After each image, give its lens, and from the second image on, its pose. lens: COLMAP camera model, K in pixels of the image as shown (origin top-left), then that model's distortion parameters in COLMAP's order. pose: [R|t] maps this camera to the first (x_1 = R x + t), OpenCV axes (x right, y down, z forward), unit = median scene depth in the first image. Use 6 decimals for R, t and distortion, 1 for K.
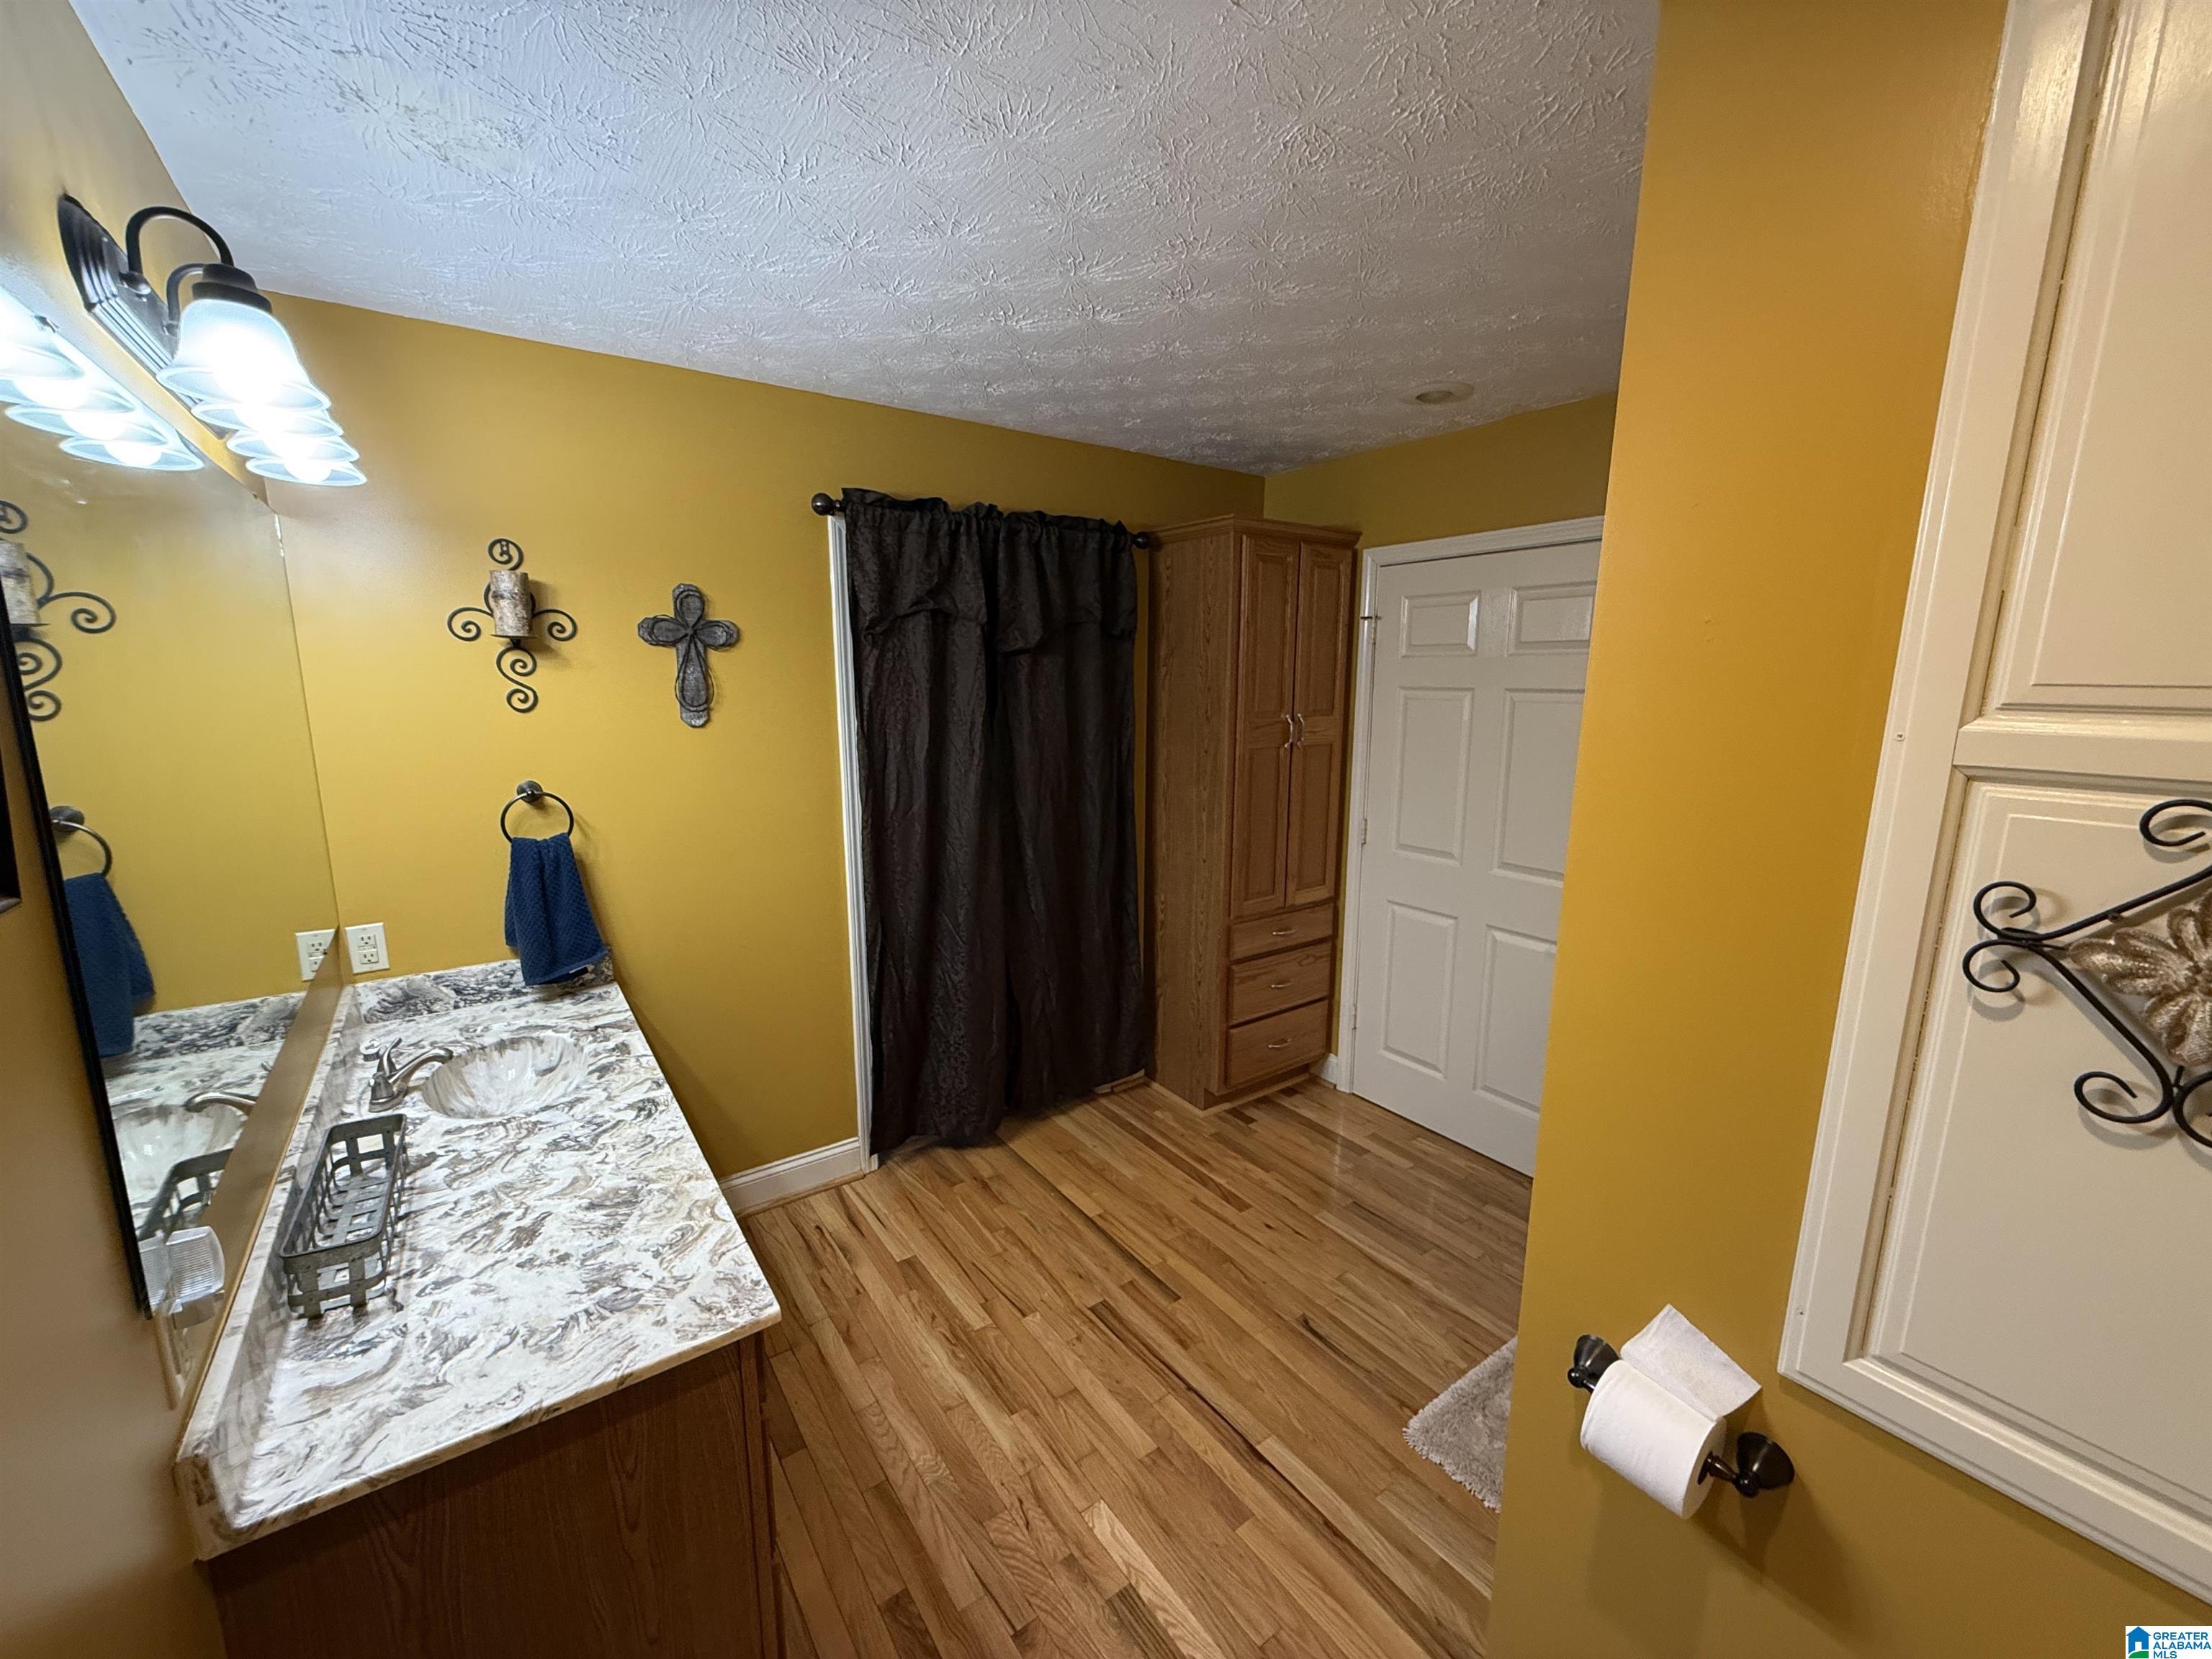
lens RADIAL K [[880.5, 0, 1099.0], [0, 880.5, 823.0], [0, 0, 1]] dist [-0.000940, 0.000538]
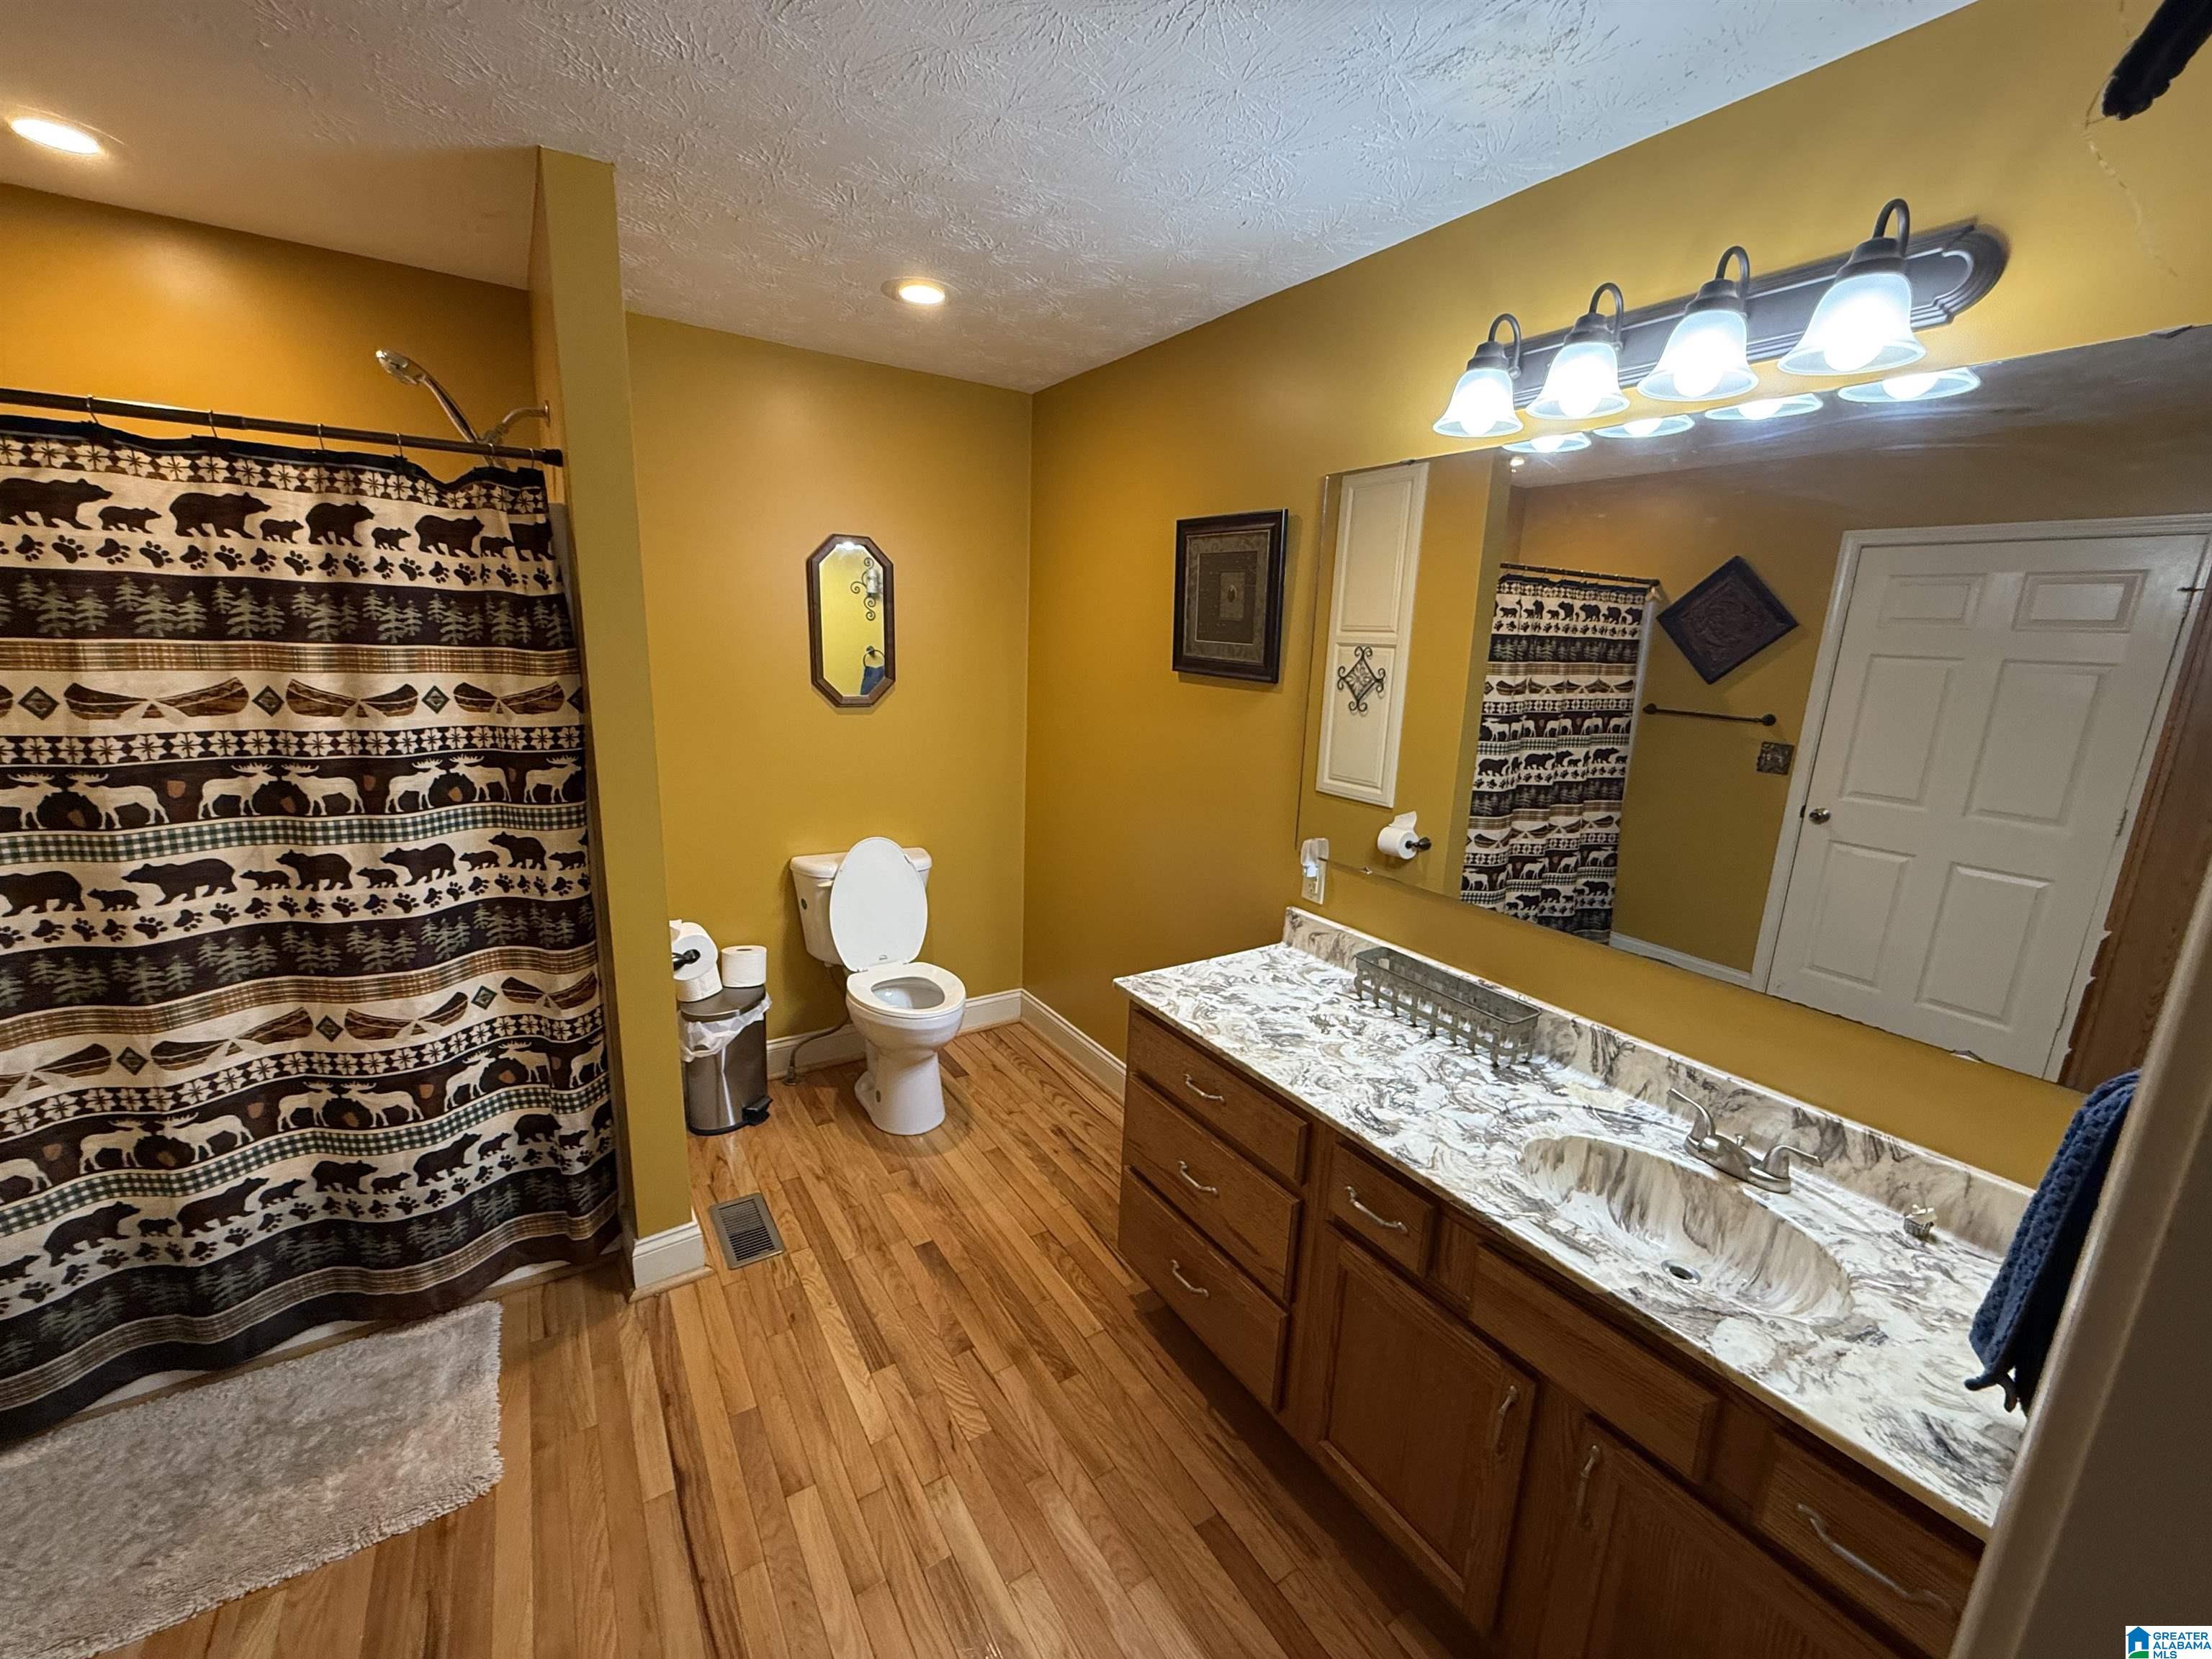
lens RADIAL K [[880.5, 0, 1105.9], [0, 880.5, 834.3], [0, 0, 1]] dist [-0.000940, 0.000538]
pose [[-0.998050, -0.051025, 0.035946, -0.297151], [-0.032994, 0.920183, 0.390096, -0.286811], [-0.052981, 0.388150, -0.920072, 1.861155]]
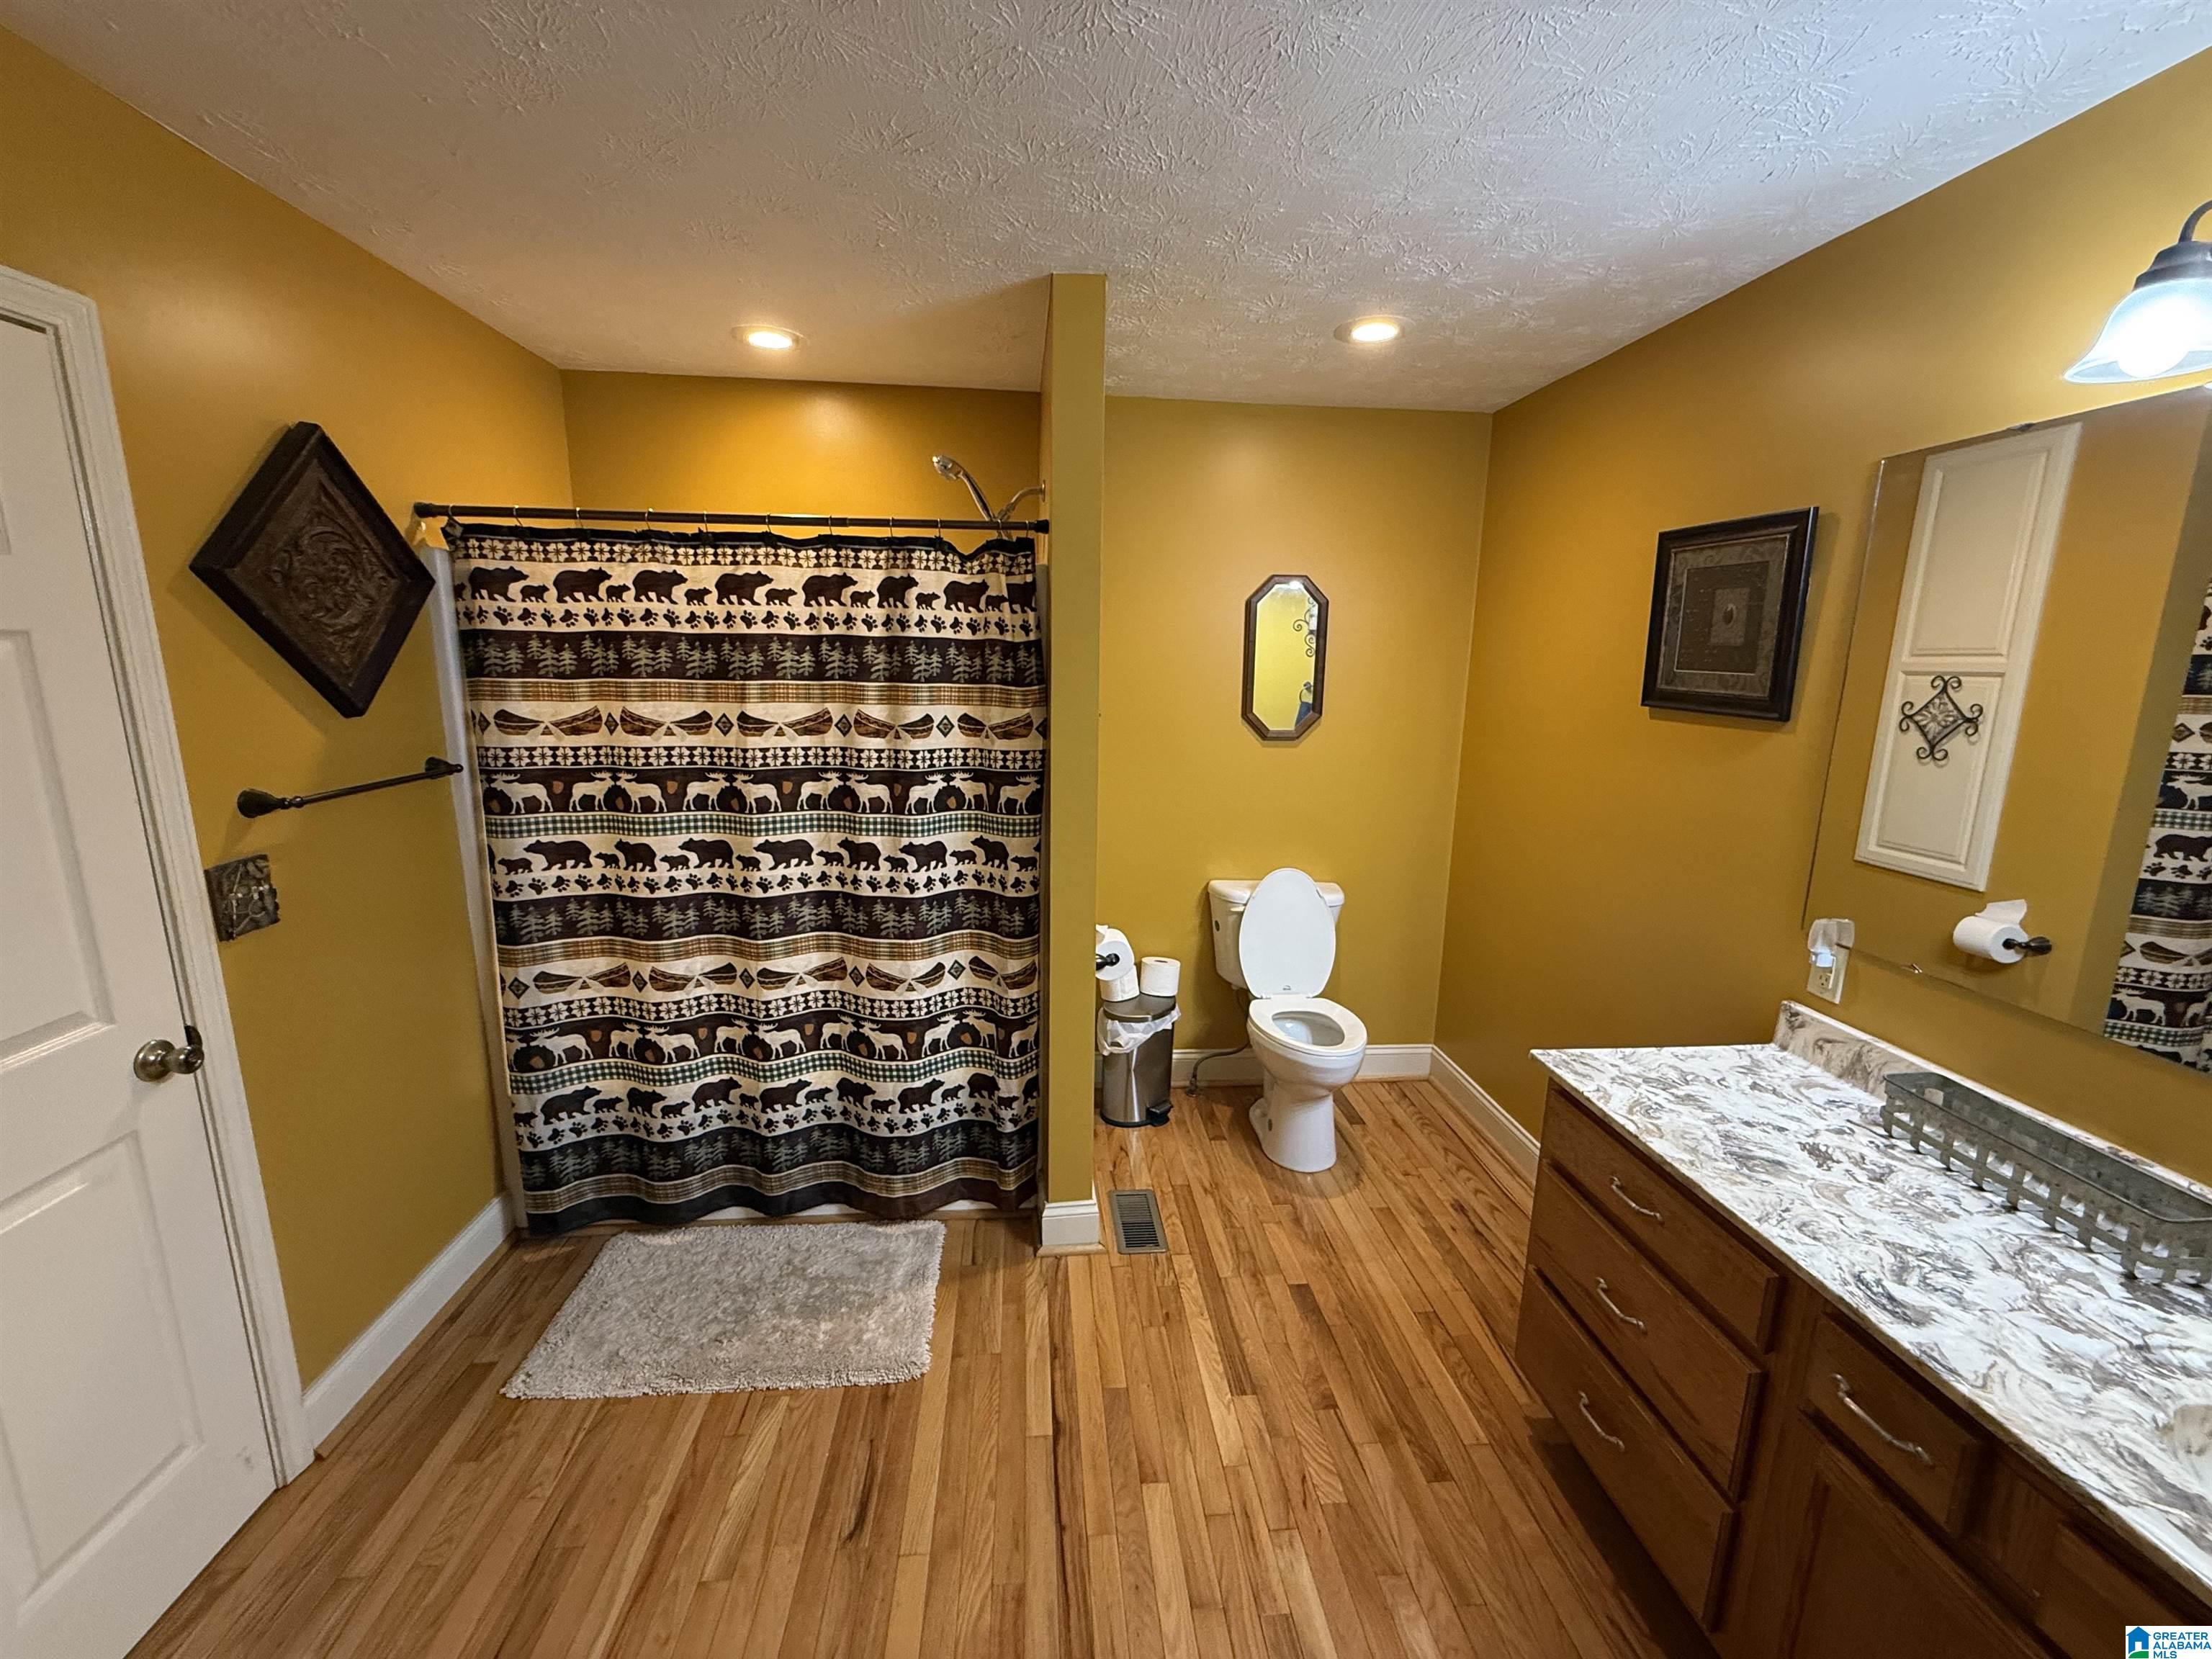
lens RADIAL K [[880.5, 0, 1101.5], [0, 880.5, 834.4], [0, 0, 1]] dist [-0.000940, 0.000538]
pose [[-0.860938, -0.119385, 0.494502, -0.324678], [0.068681, 0.935894, 0.345522, -0.286027], [-0.504052, 0.331436, -0.797548, 1.859697]]
